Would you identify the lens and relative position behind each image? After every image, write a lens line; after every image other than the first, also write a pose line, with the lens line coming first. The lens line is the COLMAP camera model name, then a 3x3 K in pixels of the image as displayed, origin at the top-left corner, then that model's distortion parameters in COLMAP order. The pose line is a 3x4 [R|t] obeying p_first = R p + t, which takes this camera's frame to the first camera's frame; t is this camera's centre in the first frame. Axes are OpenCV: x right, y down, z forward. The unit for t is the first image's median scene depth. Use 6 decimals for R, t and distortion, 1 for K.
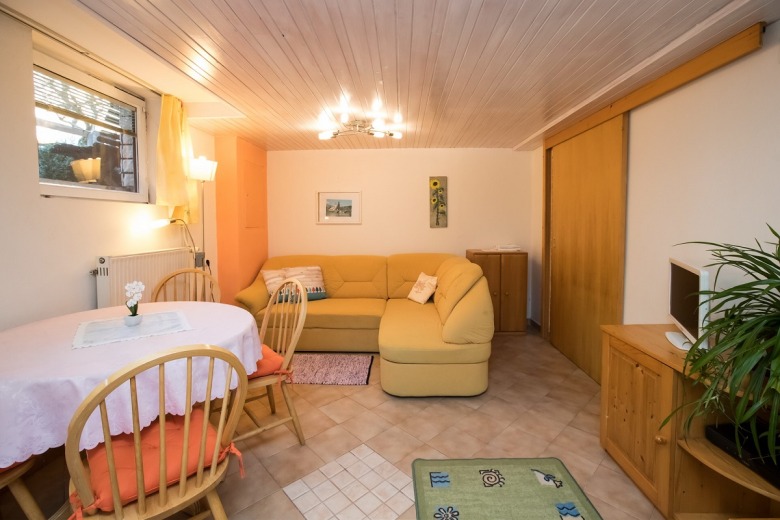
lens RADIAL K [[354.9, 0, 388.8], [0, 354.9, 238.2], [0, 0, 1]] dist [-0.003233, -0.000421]
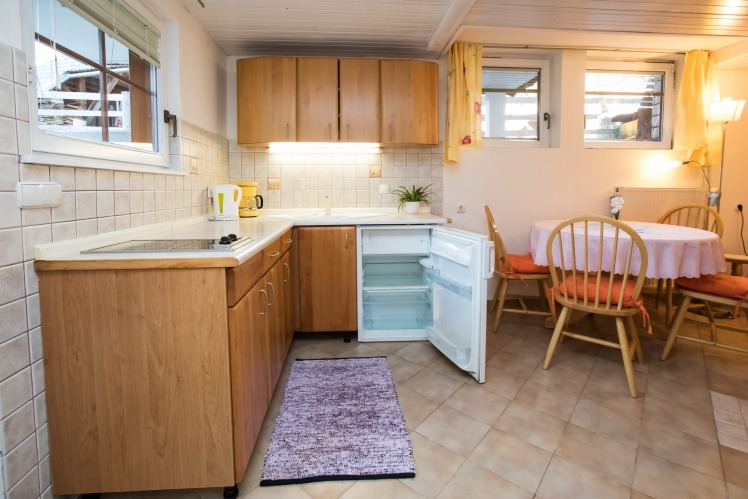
lens RADIAL K [[340.3, 0, 372.9], [0, 340.3, 228.6], [0, 0, 1]] dist [-0.003233, -0.000421]
pose [[0.107827, 0.109674, -0.988102, 0.401475], [-0.051614, 0.993174, 0.104605, 0.104139], [0.992829, 0.039720, 0.112752, -0.129225]]
